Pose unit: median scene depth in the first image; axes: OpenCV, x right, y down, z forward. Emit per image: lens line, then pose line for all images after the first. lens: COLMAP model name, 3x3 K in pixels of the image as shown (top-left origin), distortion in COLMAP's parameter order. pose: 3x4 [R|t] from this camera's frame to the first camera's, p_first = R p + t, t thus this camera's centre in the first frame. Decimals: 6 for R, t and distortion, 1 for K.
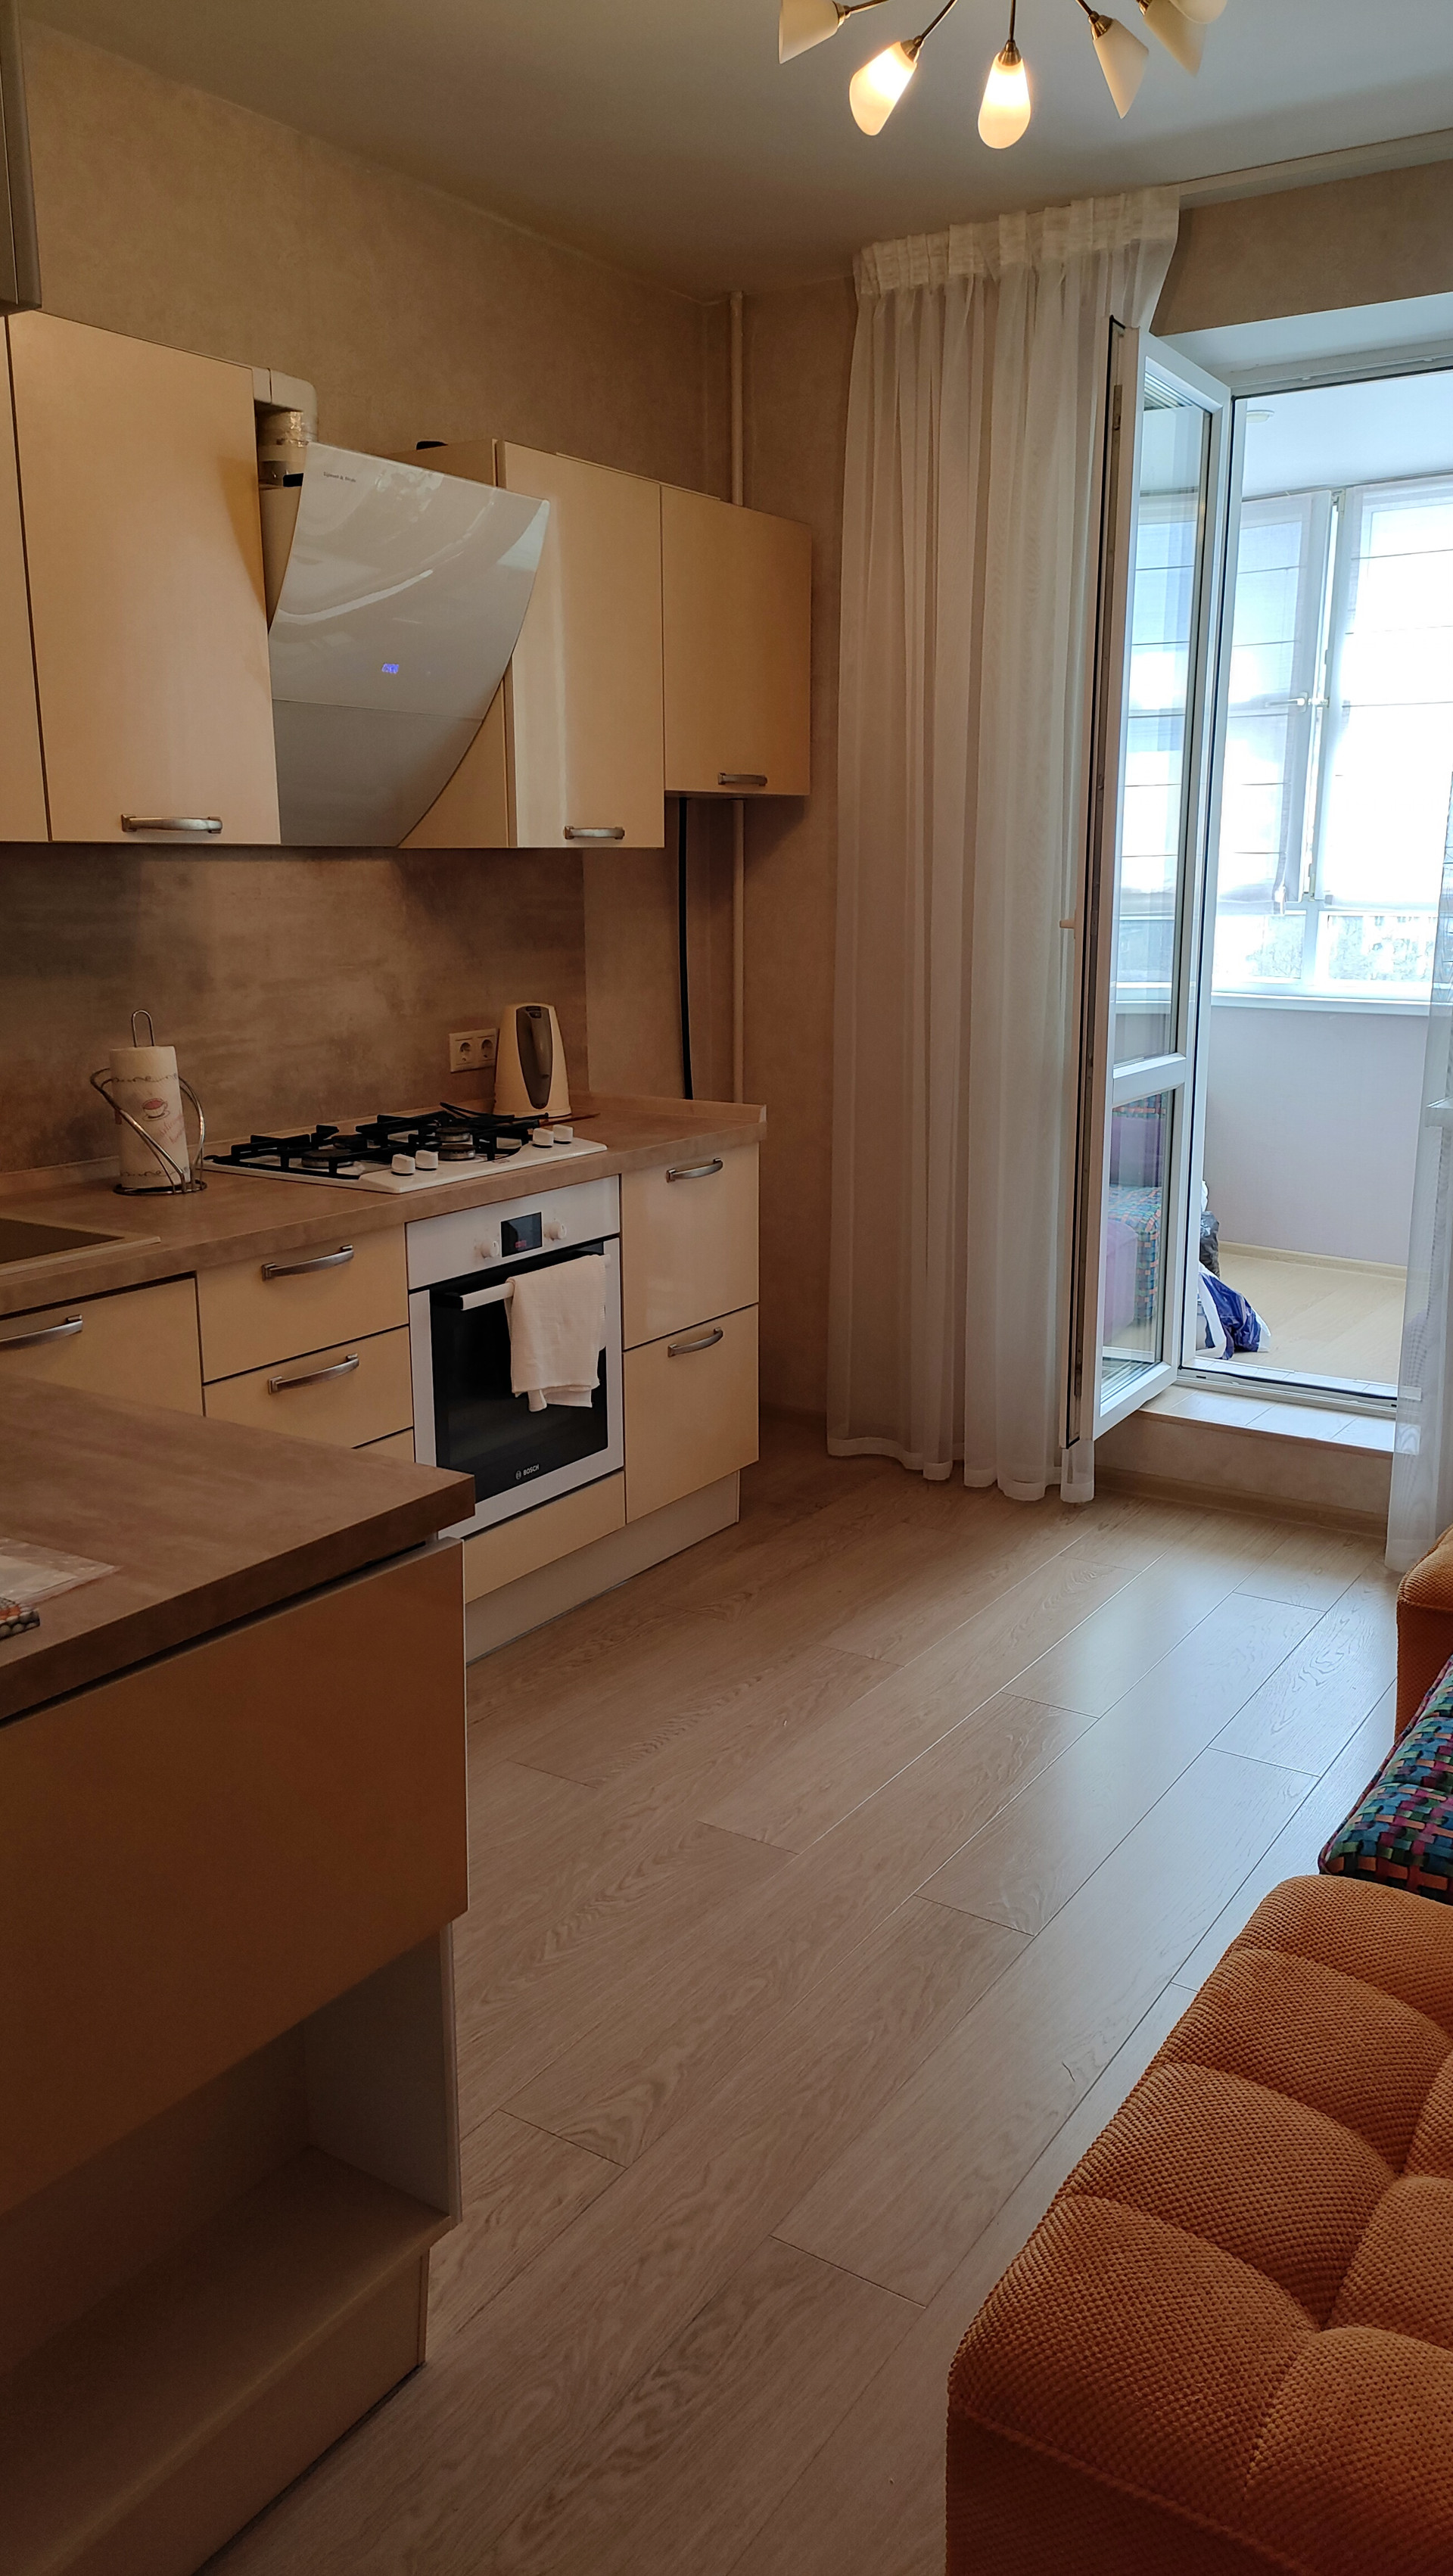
lens RADIAL K [[1800.7, 0, 726.5], [0, 1800.7, 1288.0], [0, 0, 1]] dist [-0.002944, -0.002563]
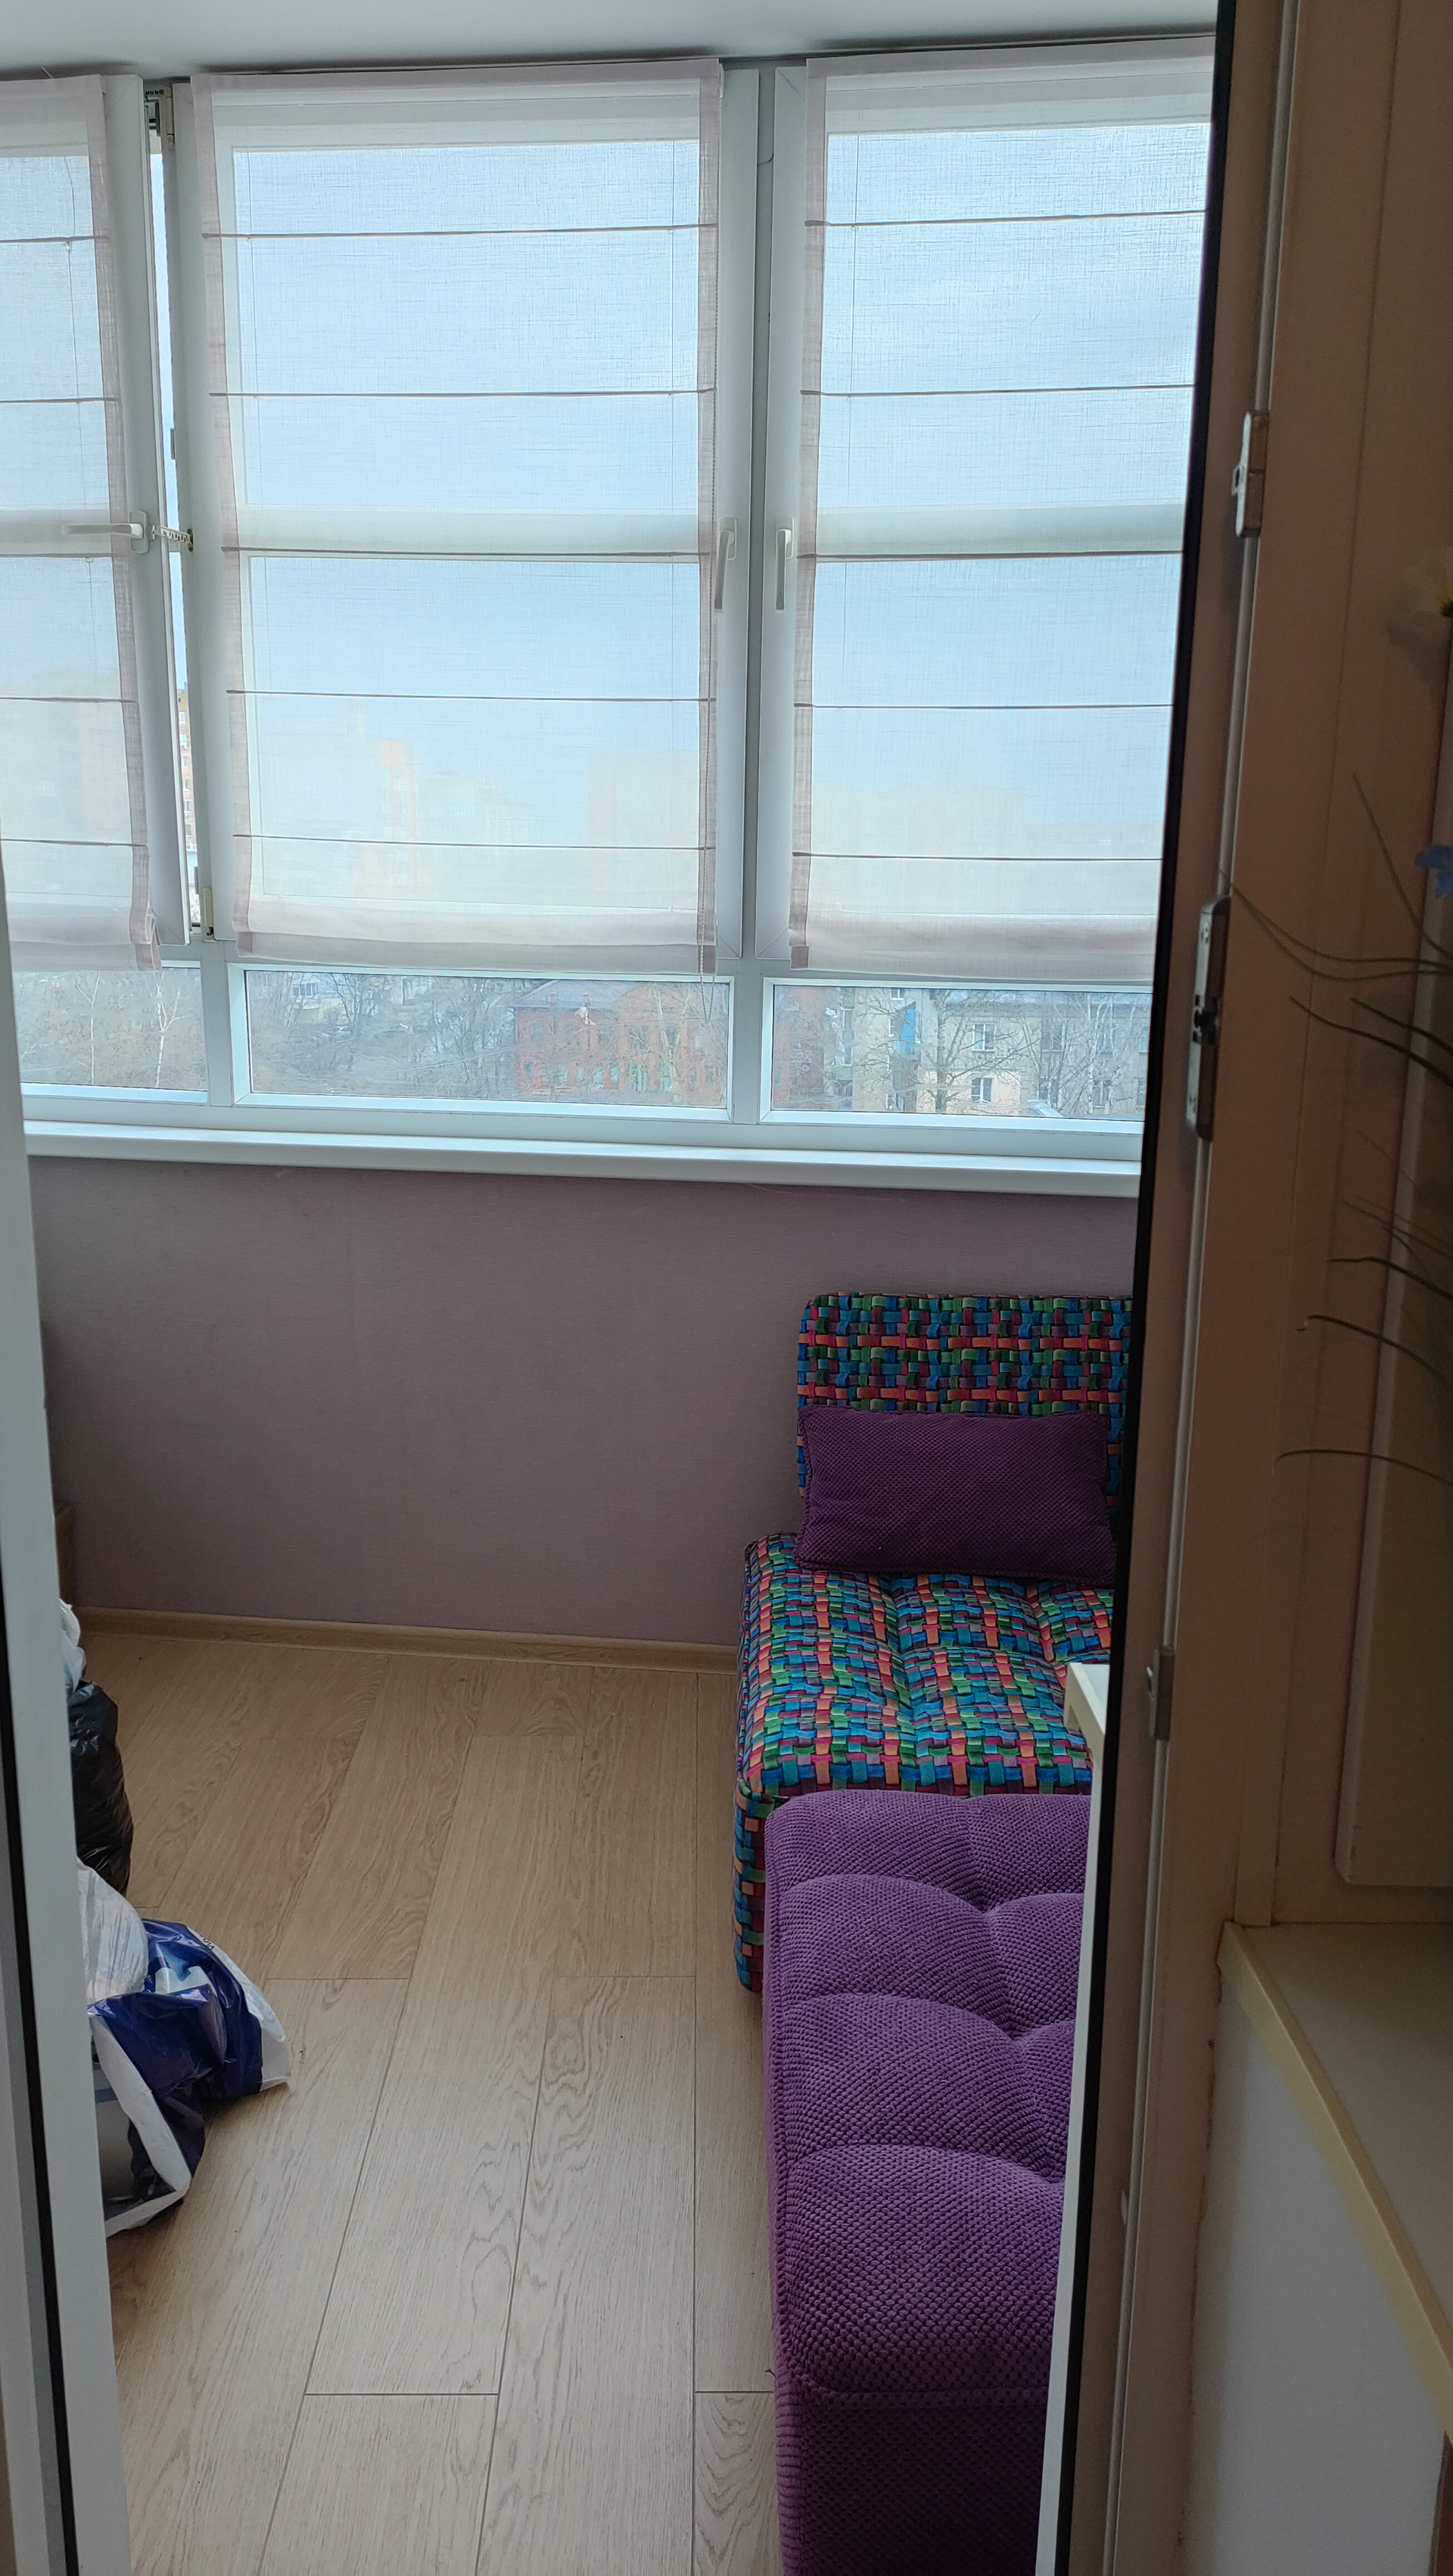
lens RADIAL K [[1800.7, 0, 726.5], [0, 1800.7, 1288.0], [0, 0, 1]] dist [-0.002944, -0.002563]
pose [[0.818268, -0.118823, 0.562421, 0.154225], [0.132114, 0.991086, 0.017174, -0.112968], [-0.559448, 0.060251, 0.826672, 0.528306]]
